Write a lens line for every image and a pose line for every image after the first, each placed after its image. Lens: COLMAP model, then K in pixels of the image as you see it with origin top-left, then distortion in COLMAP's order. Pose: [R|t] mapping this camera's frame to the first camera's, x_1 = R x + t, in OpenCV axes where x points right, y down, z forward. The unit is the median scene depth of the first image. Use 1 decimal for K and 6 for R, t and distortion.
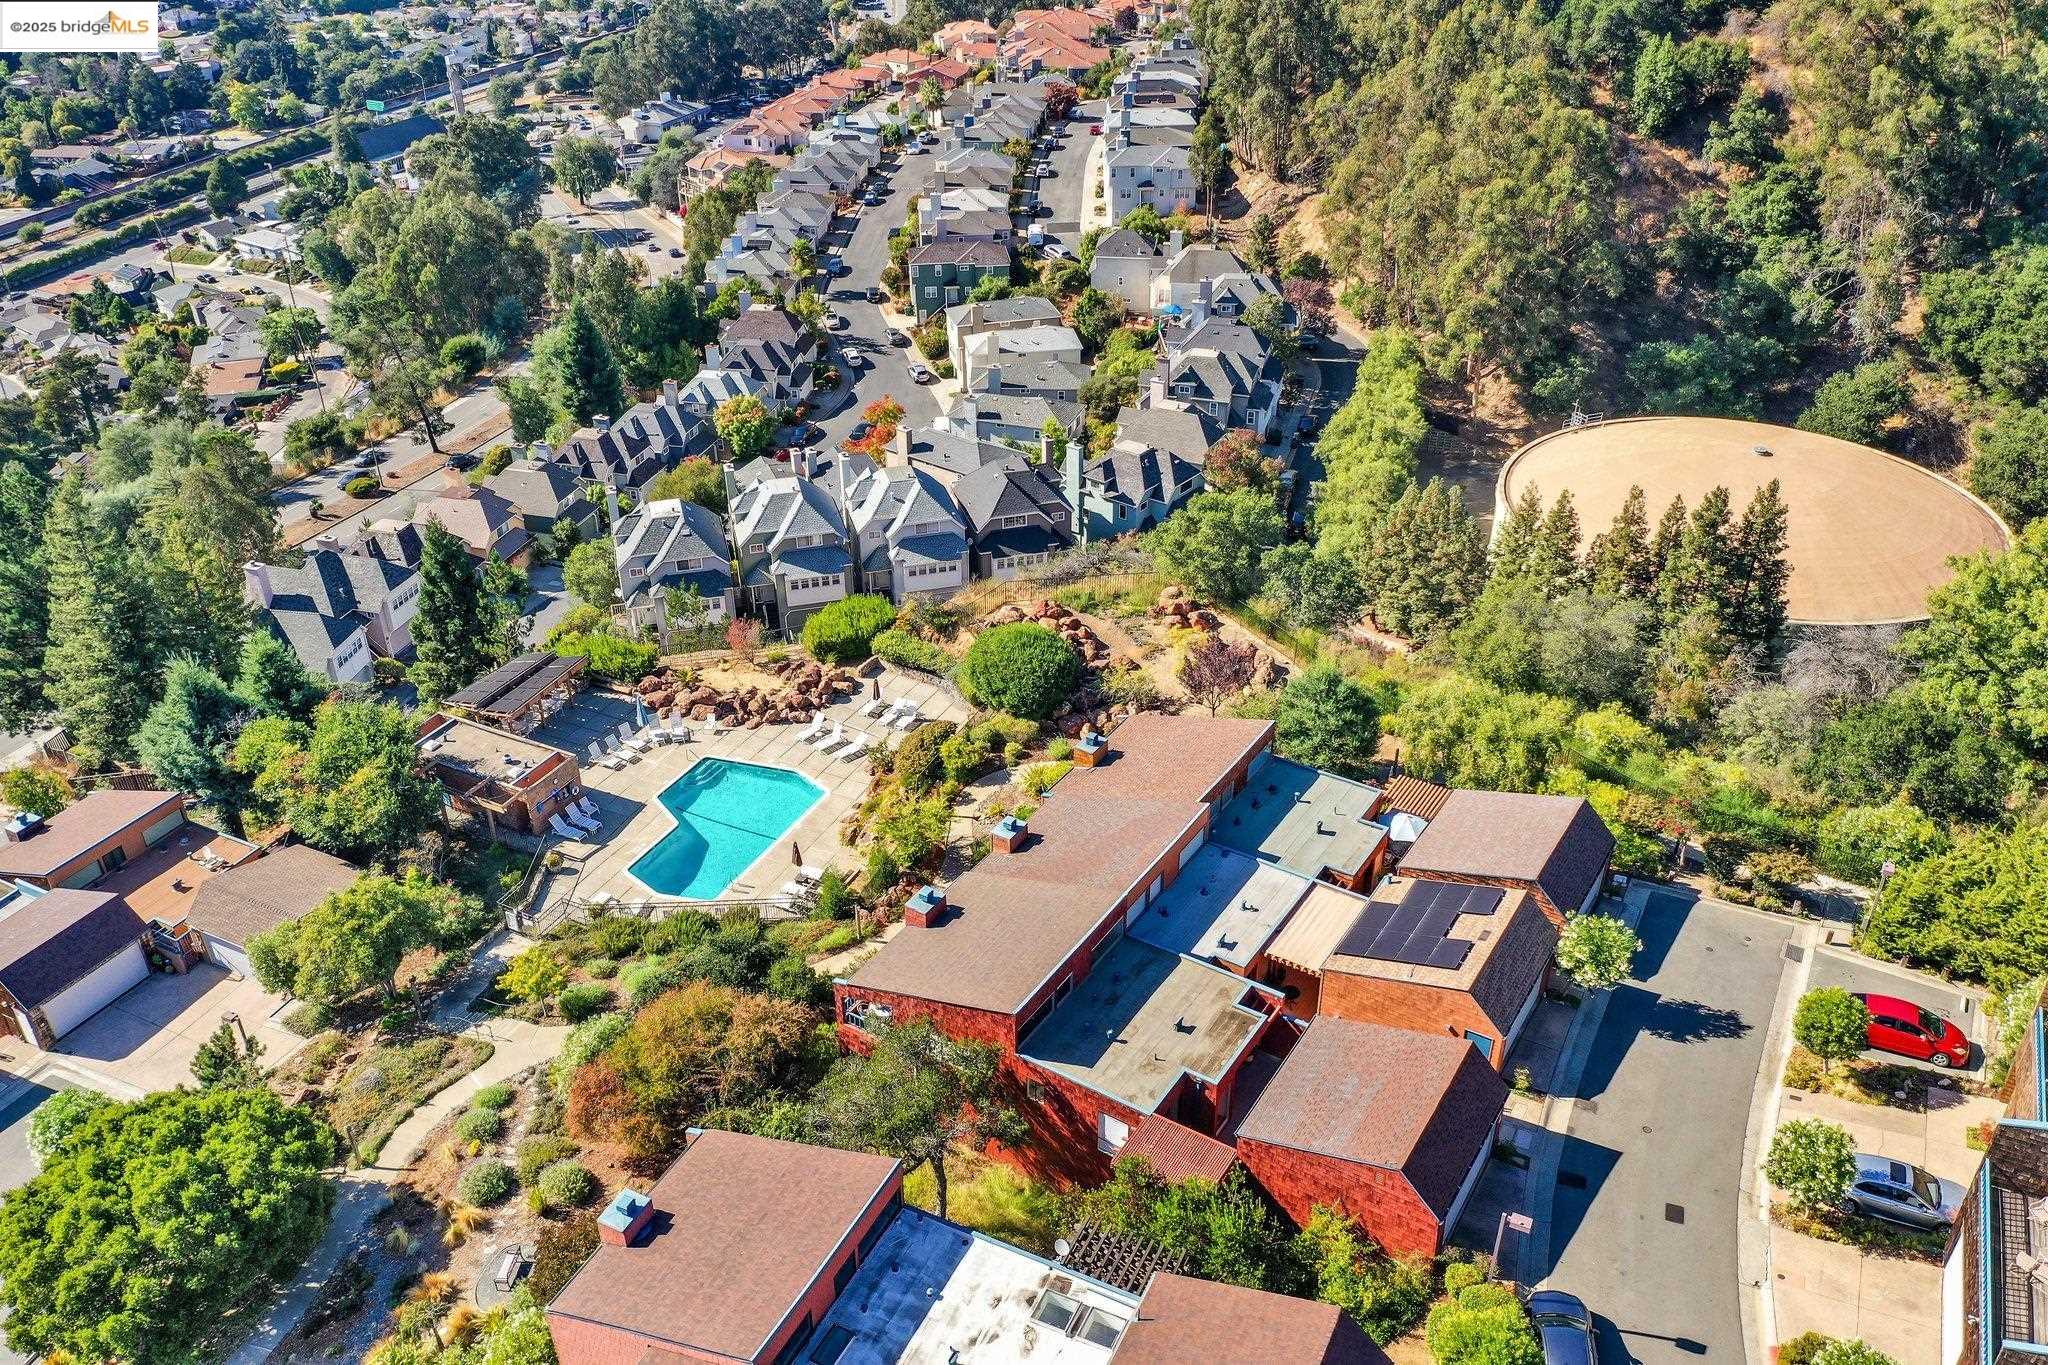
lens RADIAL K [[1600.8, 0, 1024.9], [0, 1600.8, 669.5], [0, 0, 1]] dist [-0.011667, 0.005041]
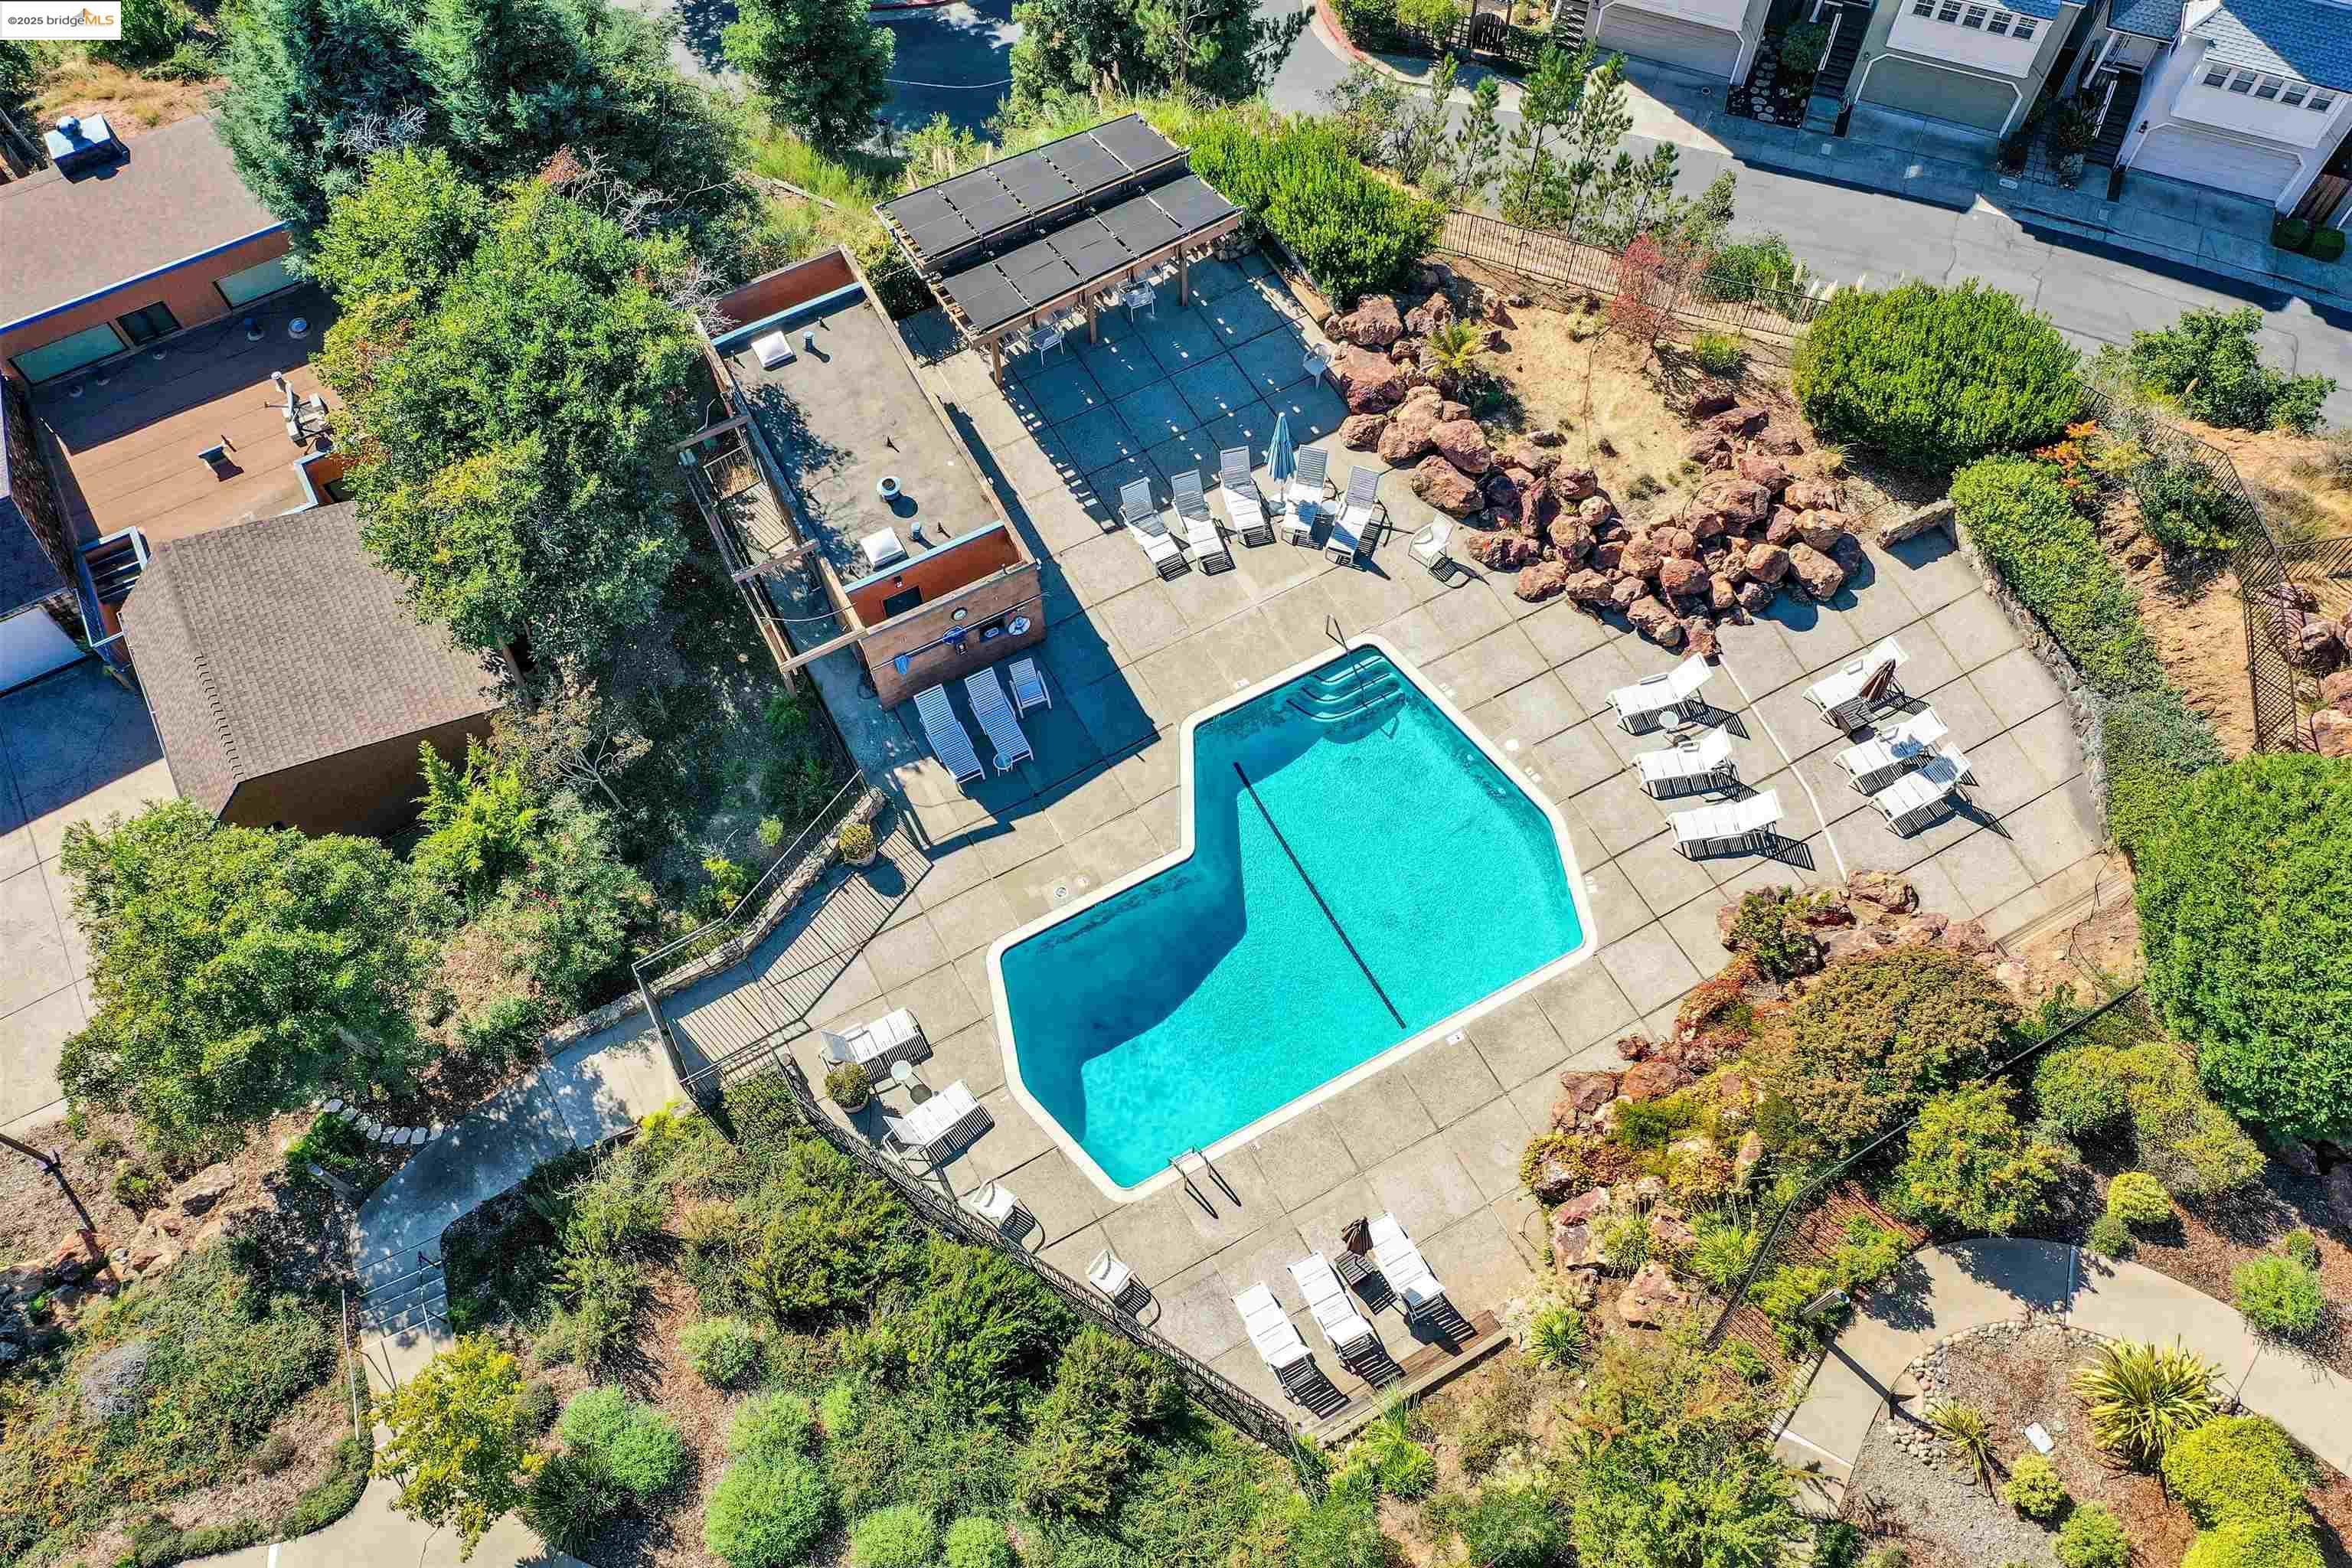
lens RADIAL K [[1838.4, 0, 1177.1], [0, 1838.4, 769.0], [0, 0, 1]] dist [-0.011667, 0.005041]
pose [[0.821783, 0.503977, -0.265857, -0.060195], [-0.288191, 0.770124, 0.569083, -0.090960], [0.491547, -0.391045, 0.778116, 0.355263]]
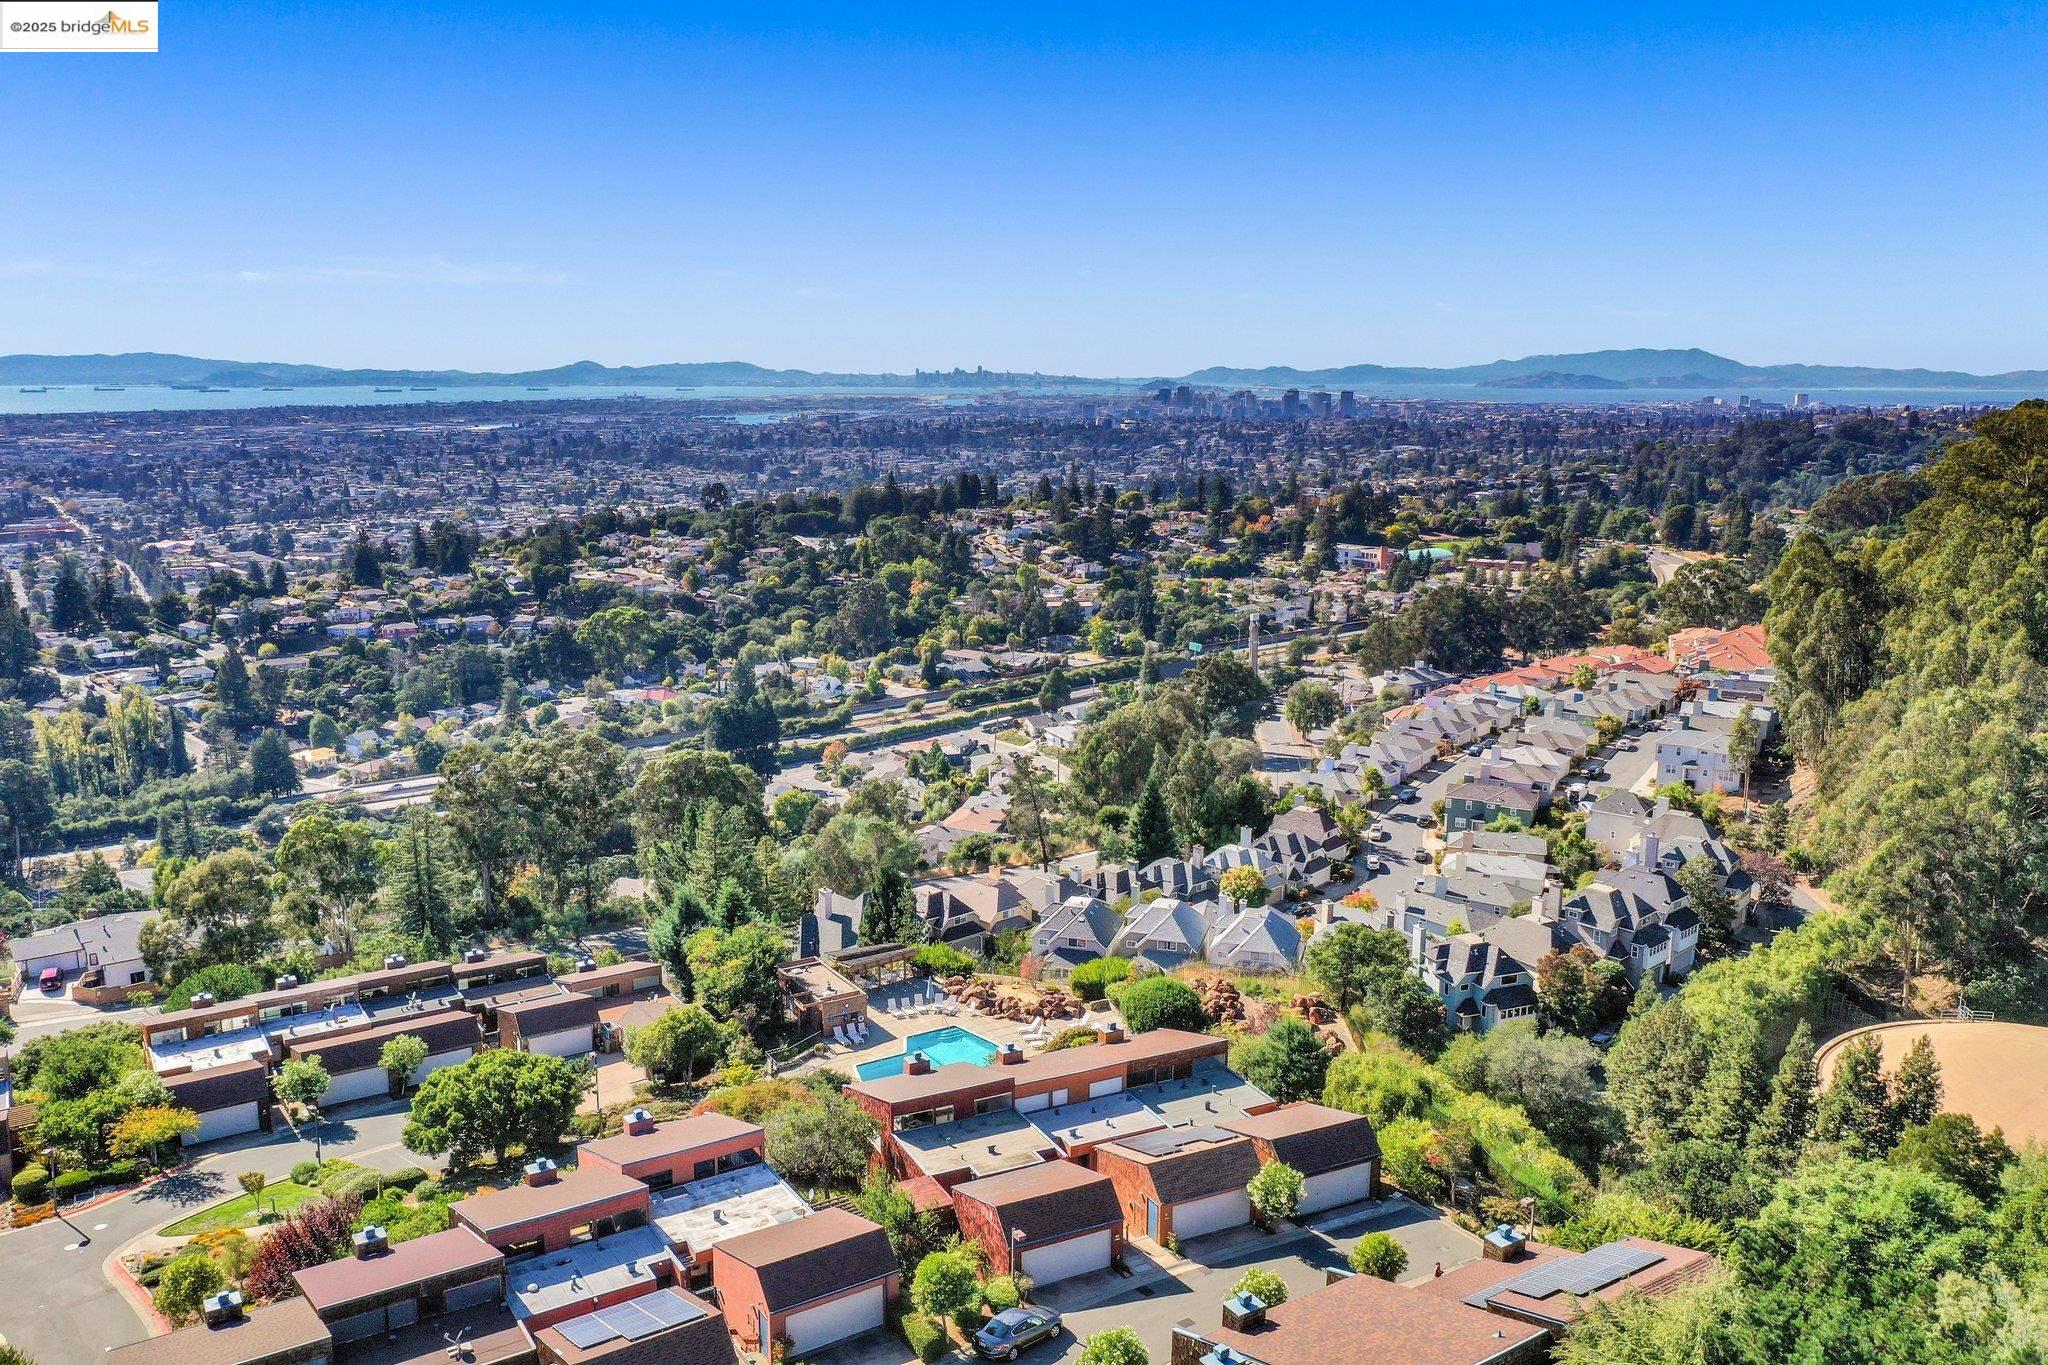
lens RADIAL K [[1600.8, 0, 1024.9], [0, 1600.8, 669.5], [0, 0, 1]] dist [-0.011667, 0.005041]
pose [[0.858383, 0.110005, -0.501076, 0.309802], [-0.274218, 0.923879, -0.266931, 0.071863], [0.433570, 0.366533, 0.823207, -0.158361]]
